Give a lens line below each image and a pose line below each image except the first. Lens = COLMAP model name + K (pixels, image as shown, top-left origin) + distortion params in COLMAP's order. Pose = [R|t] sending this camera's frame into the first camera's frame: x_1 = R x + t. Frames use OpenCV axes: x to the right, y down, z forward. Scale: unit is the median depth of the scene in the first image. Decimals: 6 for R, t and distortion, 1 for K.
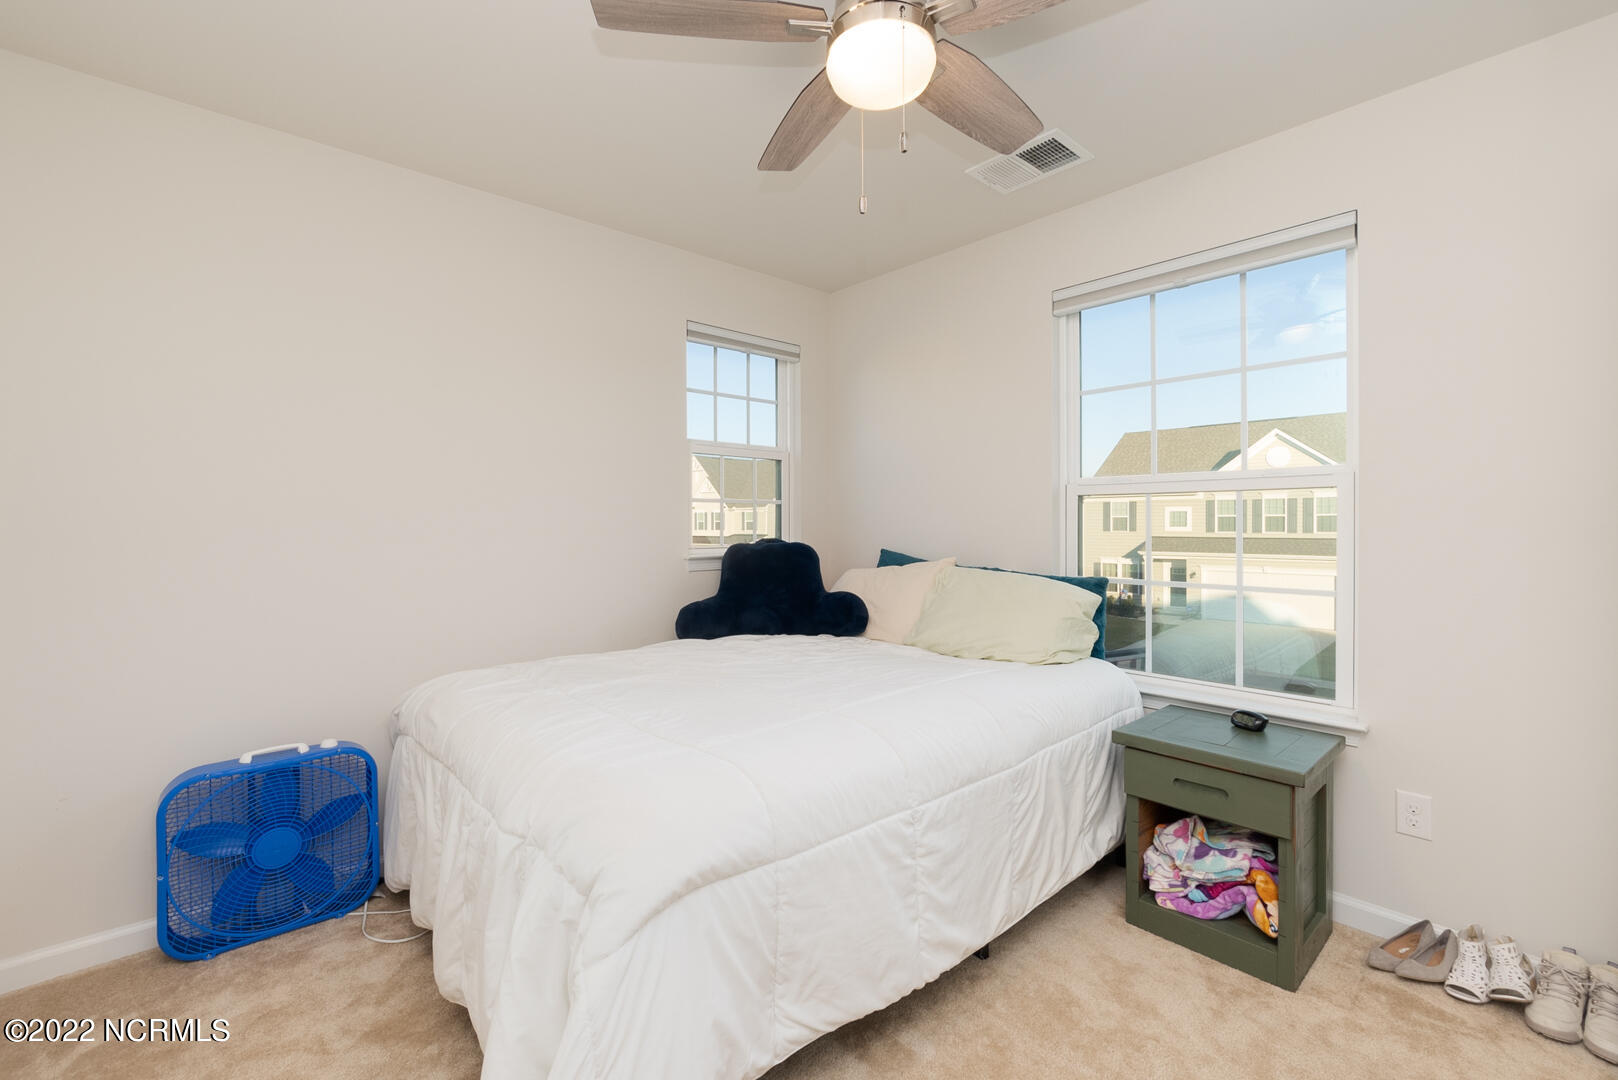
lens RADIAL K [[701.9, 0, 810.6], [0, 701.9, 530.4], [0, 0, 1]] dist [-0.005409, 0.000468]
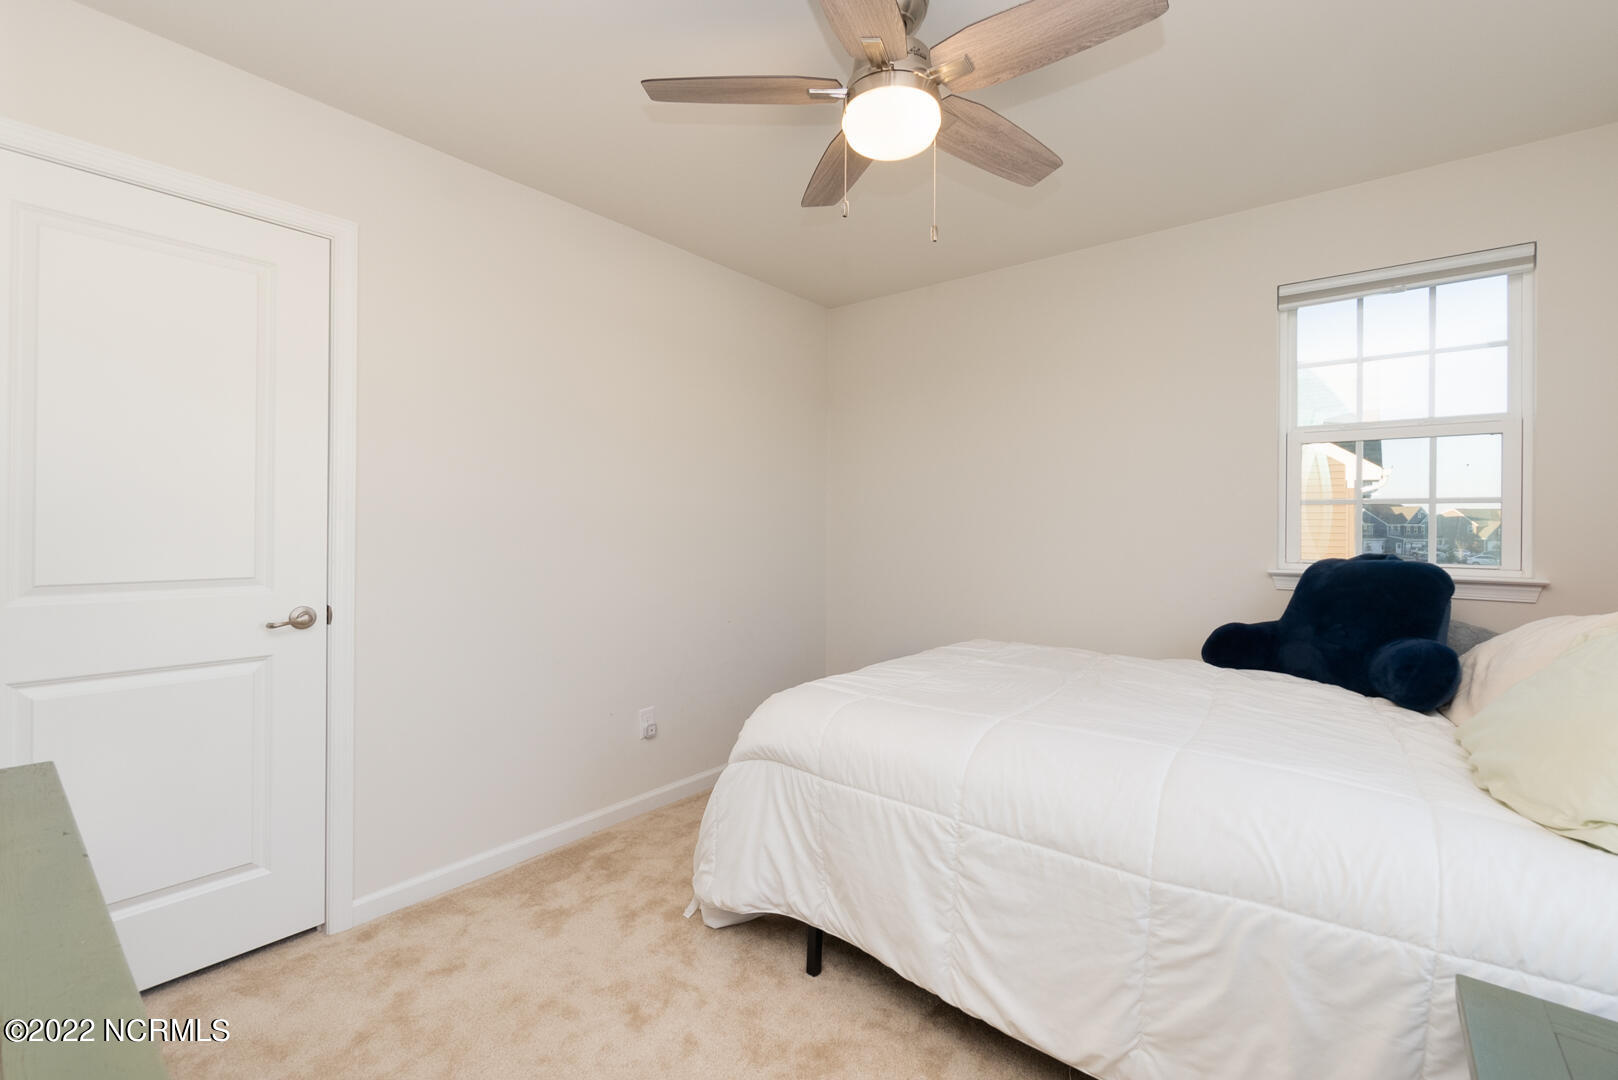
lens RADIAL K [[701.9, 0, 811.0], [0, 701.9, 531.2], [0, 0, 1]] dist [-0.005409, 0.000468]
pose [[0.160286, 0.012707, -0.986989, 0.920317], [-0.017645, 0.999794, 0.010007, -0.014088], [0.986913, 0.015812, 0.160477, 0.540258]]
